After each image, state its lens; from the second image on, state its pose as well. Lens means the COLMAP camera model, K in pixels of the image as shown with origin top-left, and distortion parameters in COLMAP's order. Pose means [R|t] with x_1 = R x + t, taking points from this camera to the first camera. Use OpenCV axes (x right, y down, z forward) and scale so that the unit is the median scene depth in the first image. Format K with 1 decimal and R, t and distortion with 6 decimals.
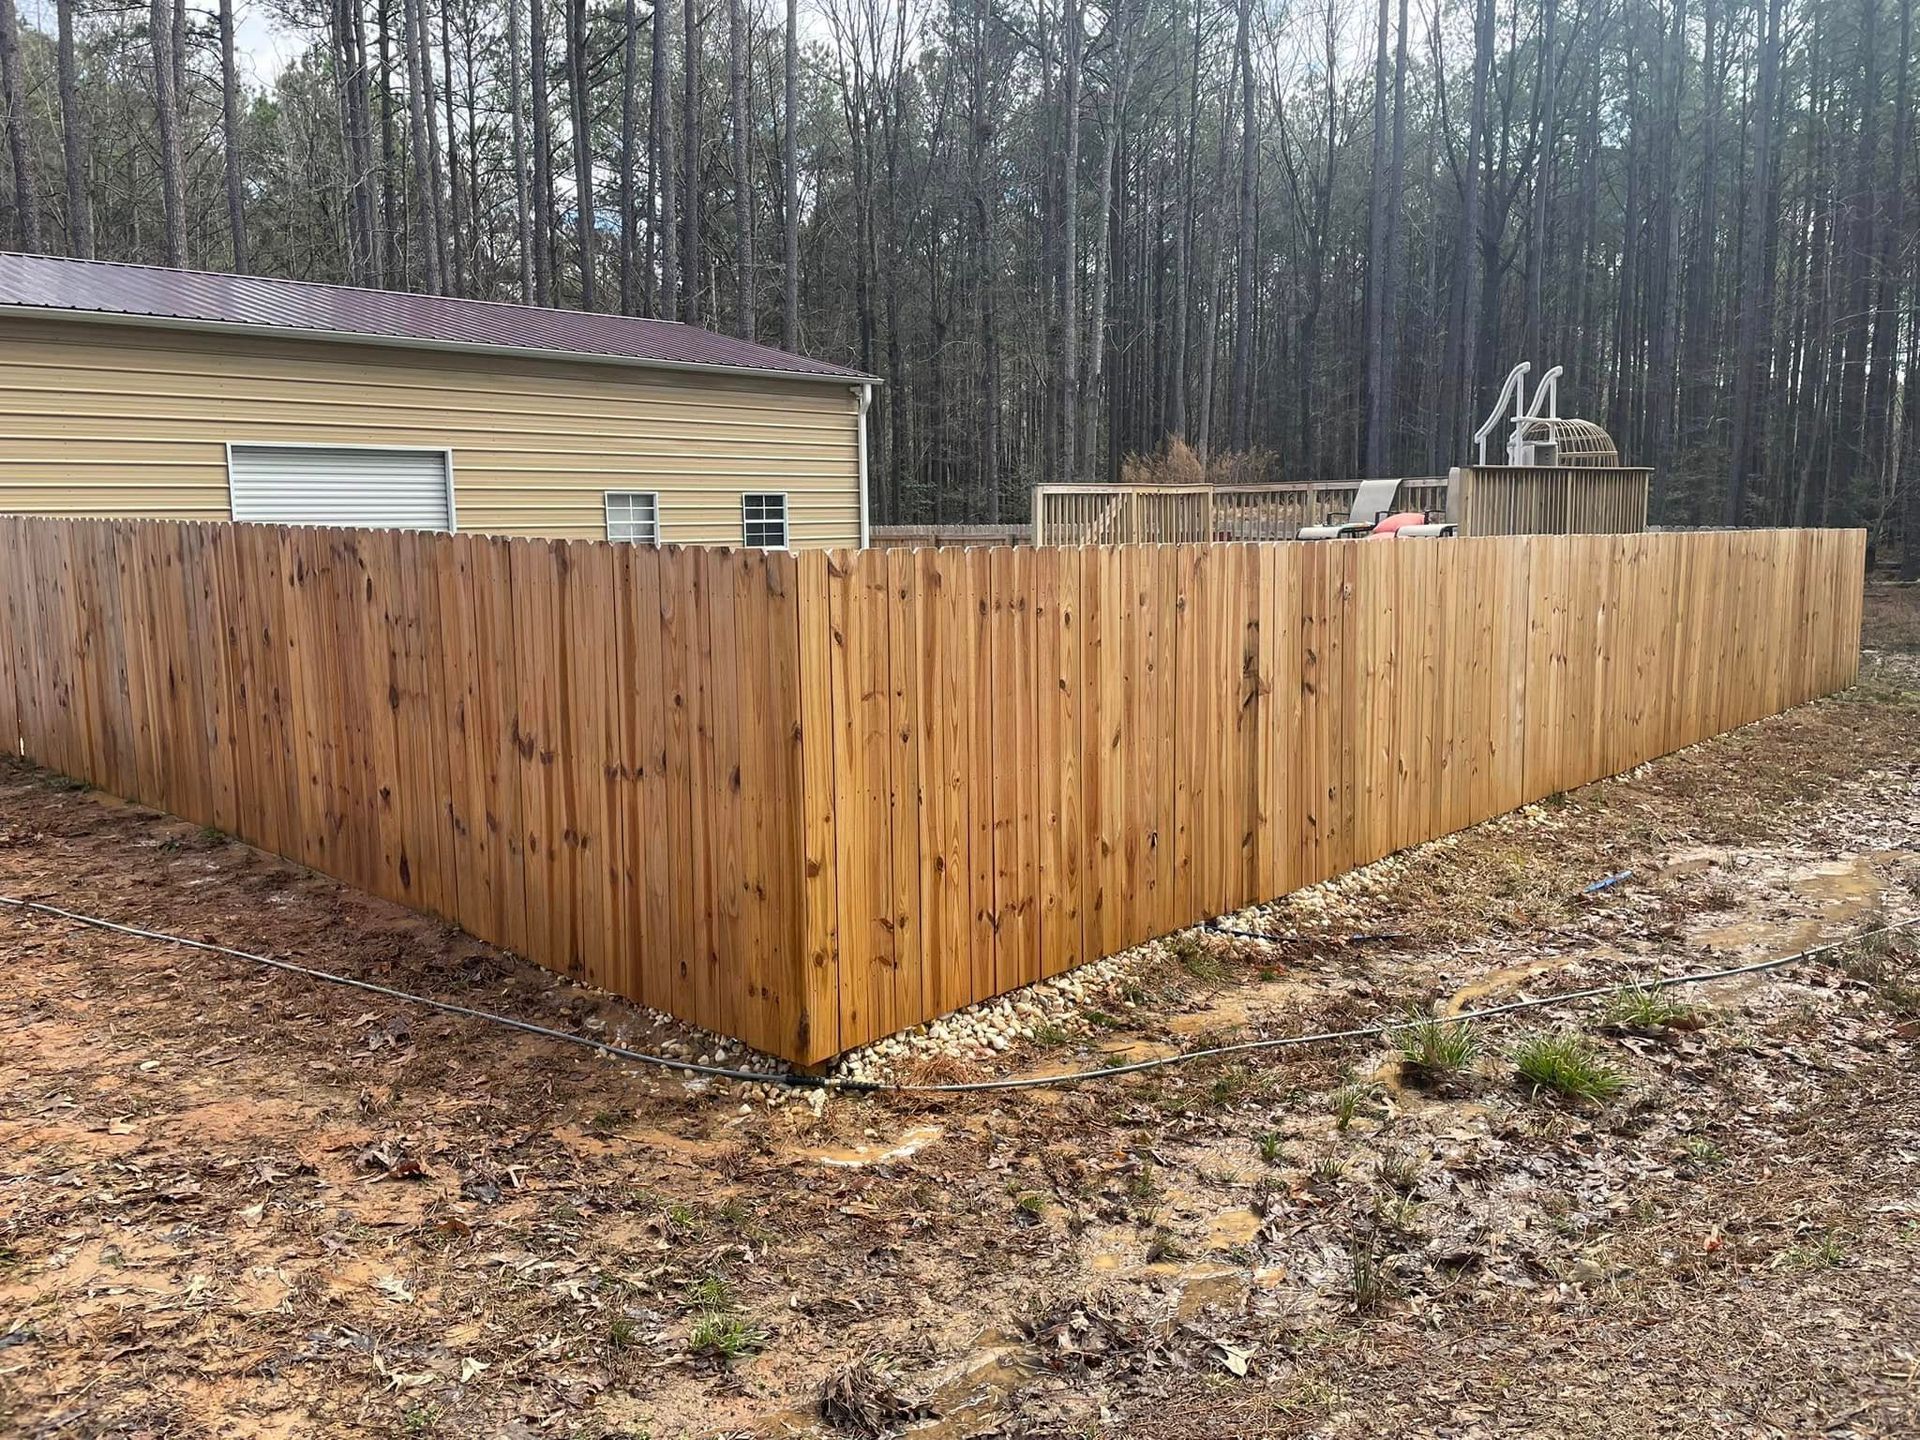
lens RADIAL K [[1438.7, 0, 965.5], [0, 1438.7, 717.2], [0, 0, 1]] dist [0.083101, -0.104814]
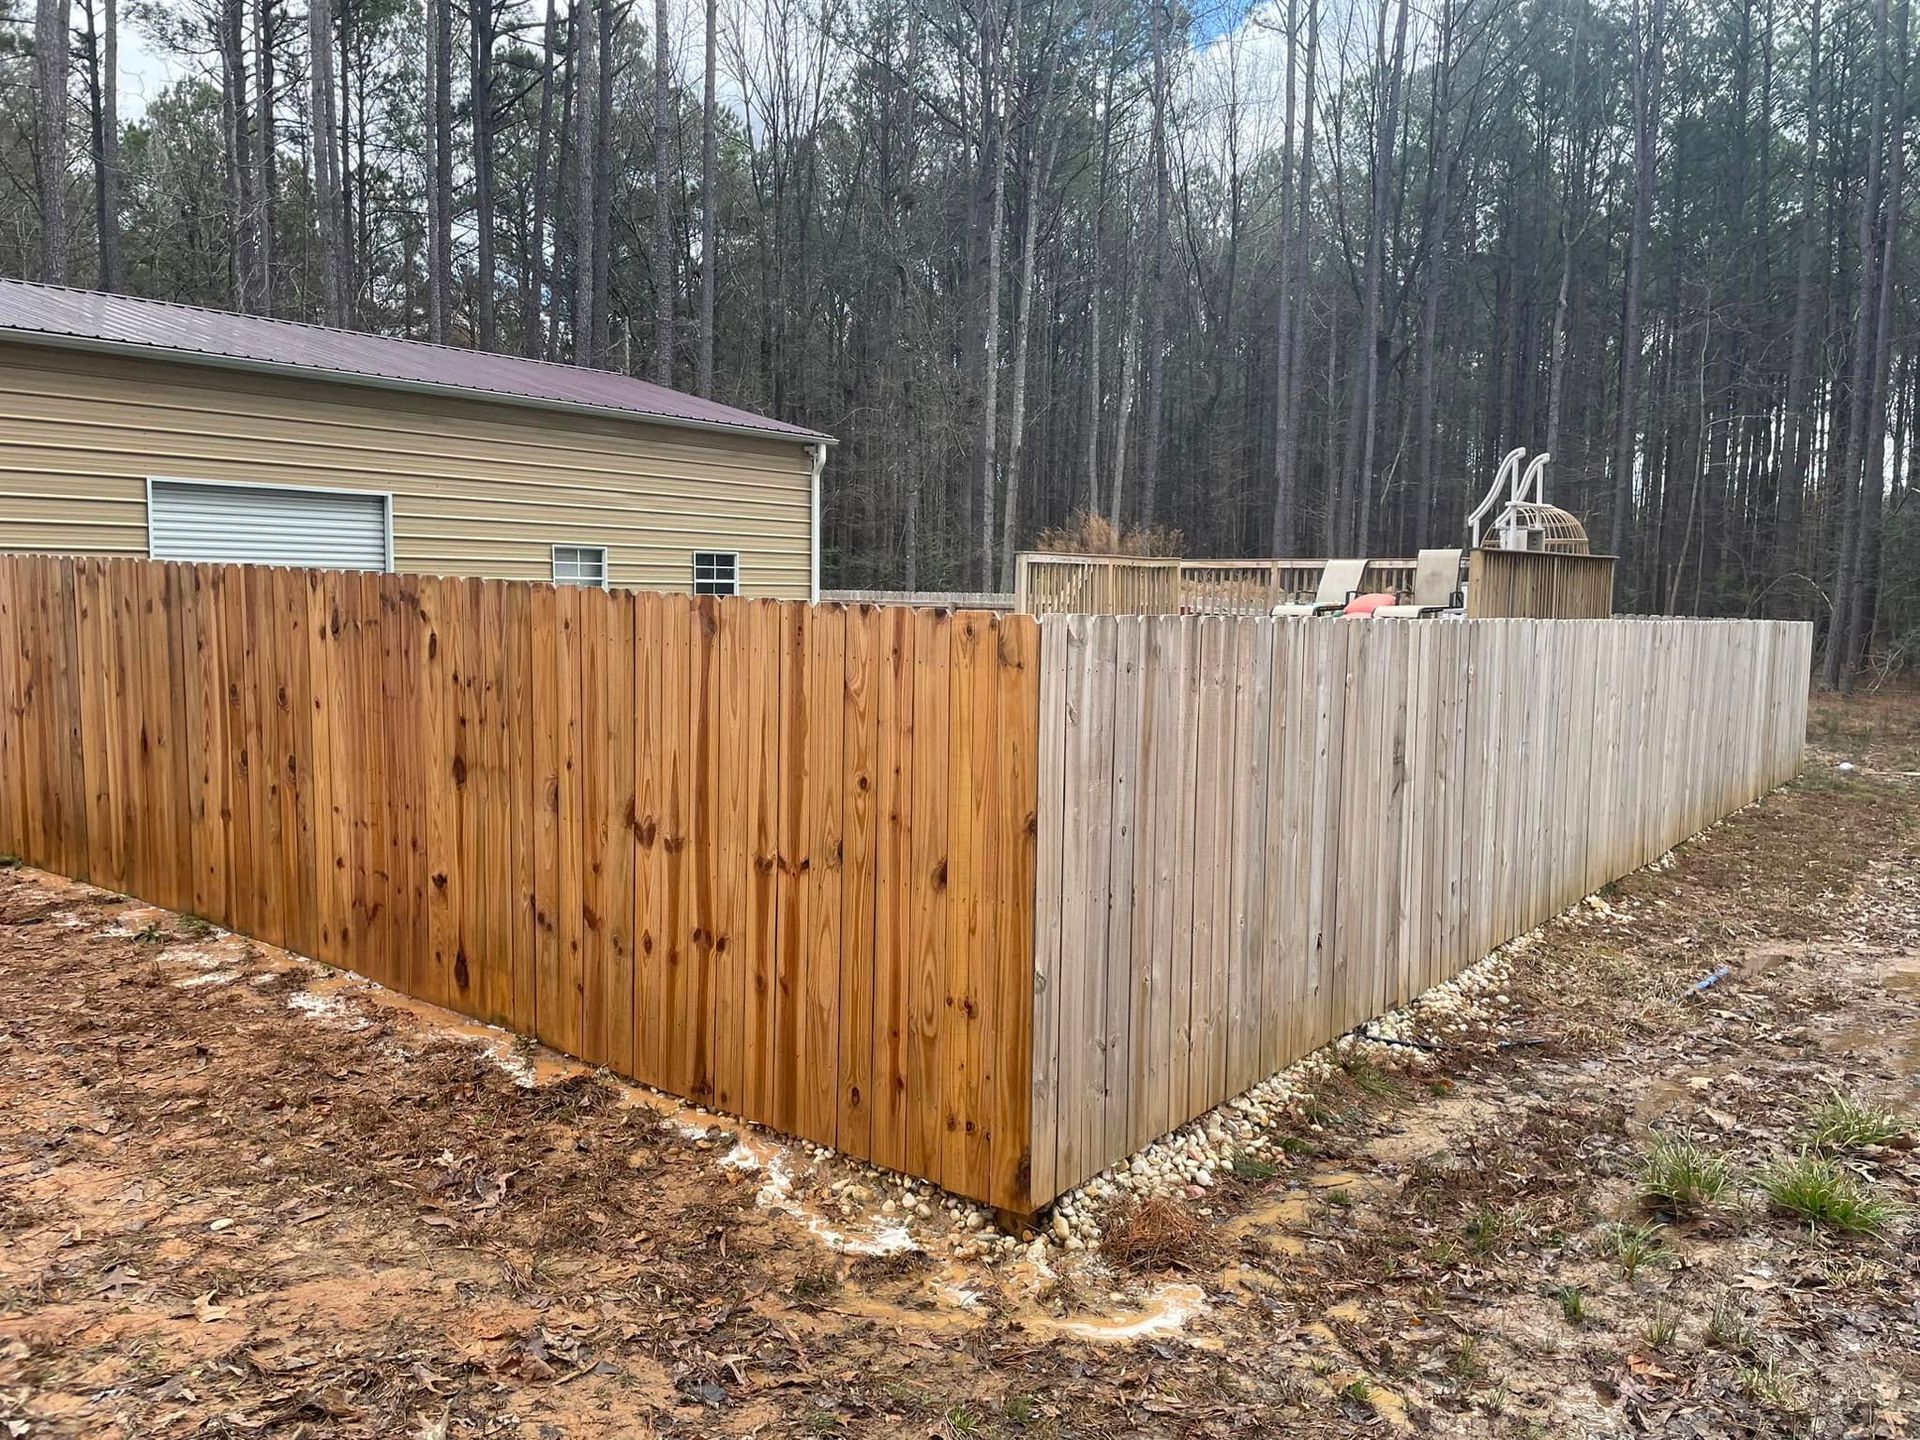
lens RADIAL K [[1426.6, 0, 963.5], [0, 1426.6, 733.8], [0, 0, 1]] dist [0.079107, -0.105015]
pose [[0.994203, 0.019428, 0.105747, -0.184310], [-0.015723, 0.999237, -0.035756, -0.009446], [-0.106361, 0.033886, 0.993750, 0.113517]]
